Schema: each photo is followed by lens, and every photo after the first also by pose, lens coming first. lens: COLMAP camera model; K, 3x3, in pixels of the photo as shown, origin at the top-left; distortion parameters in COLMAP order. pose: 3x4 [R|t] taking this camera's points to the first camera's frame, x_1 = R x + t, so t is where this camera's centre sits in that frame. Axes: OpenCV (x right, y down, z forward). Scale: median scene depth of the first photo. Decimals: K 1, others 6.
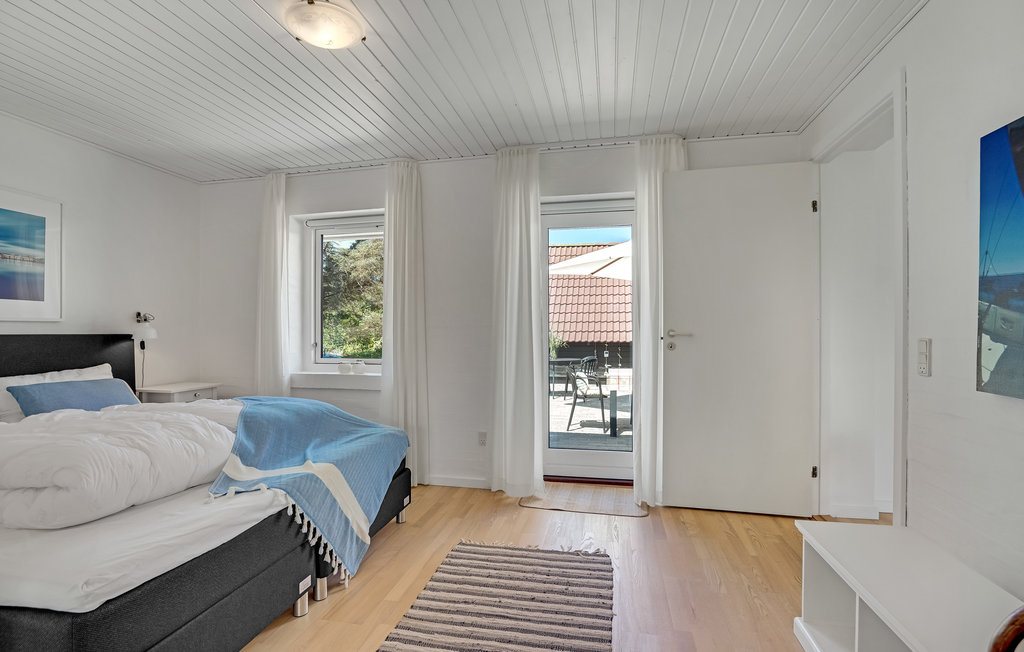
lens RADIAL K [[492.5, 0, 510.1], [0, 492.5, 327.9], [0, 0, 1]] dist [-0.003880, -0.000140]
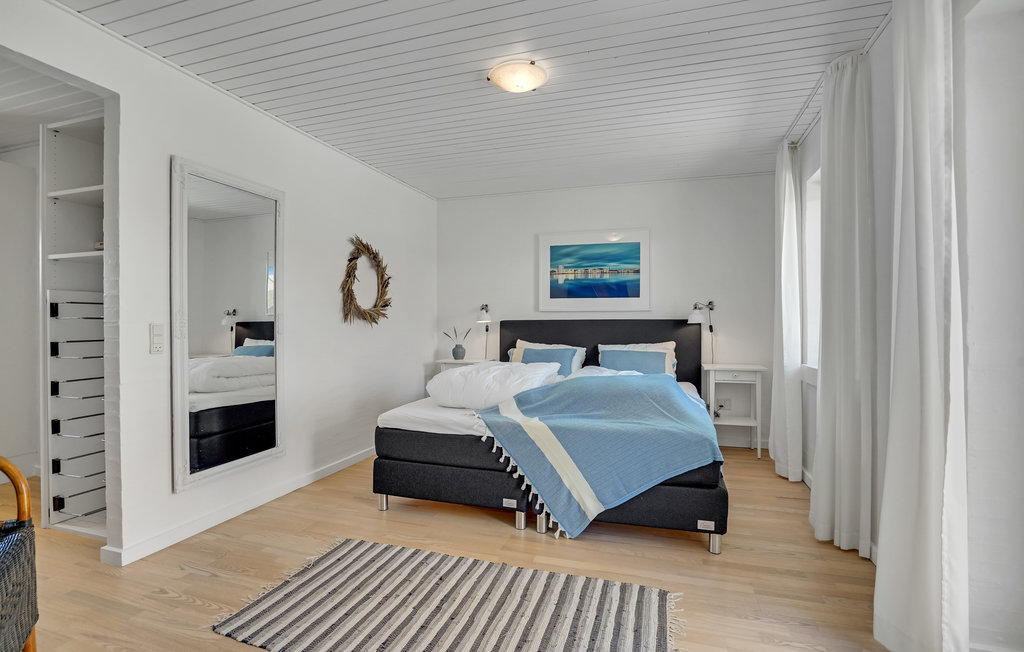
lens RADIAL K [[492.5, 0, 508.9], [0, 492.5, 324.1], [0, 0, 1]] dist [-0.003880, -0.000140]
pose [[-0.108493, 0.011905, -0.994026, 0.724855], [0.006574, 0.999915, 0.011258, 0.009650], [0.994076, -0.005313, -0.108562, 0.895642]]
